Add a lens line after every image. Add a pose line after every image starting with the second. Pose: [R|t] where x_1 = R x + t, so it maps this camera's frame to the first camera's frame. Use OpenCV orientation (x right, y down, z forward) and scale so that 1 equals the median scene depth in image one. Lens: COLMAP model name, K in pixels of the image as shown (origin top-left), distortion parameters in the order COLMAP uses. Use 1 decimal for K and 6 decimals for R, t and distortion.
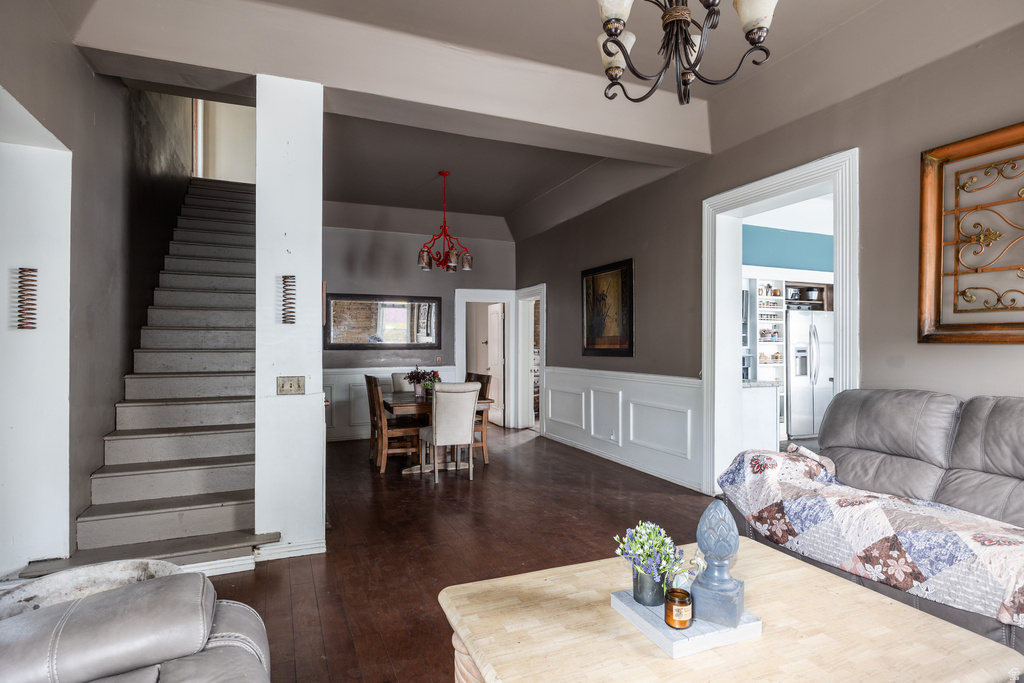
lens RADIAL K [[501.0, 0, 508.1], [0, 501.0, 344.4], [0, 0, 1]] dist [-0.012762, -0.000552]
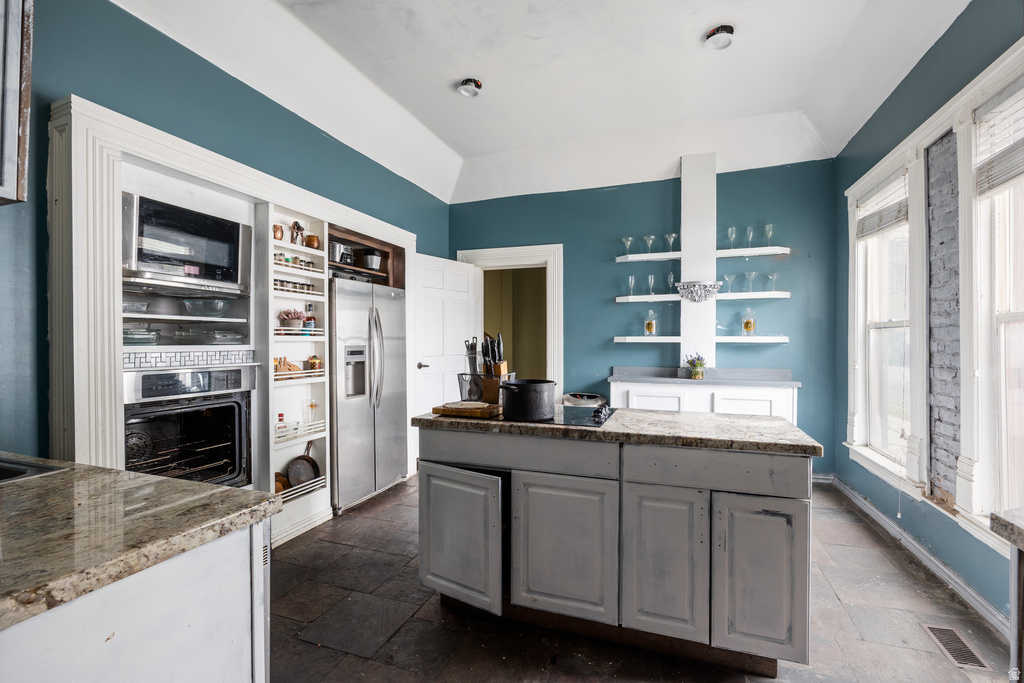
lens RADIAL K [[459.5, 0, 508.4], [0, 459.5, 339.9], [0, 0, 1]] dist [-0.002924, 0.000025]
pose [[0.666433, -0.000948, 0.745565, 0.316455], [-0.001291, 0.999996, 0.002426, -0.002410], [-0.745564, -0.002579, 0.666429, 0.526505]]
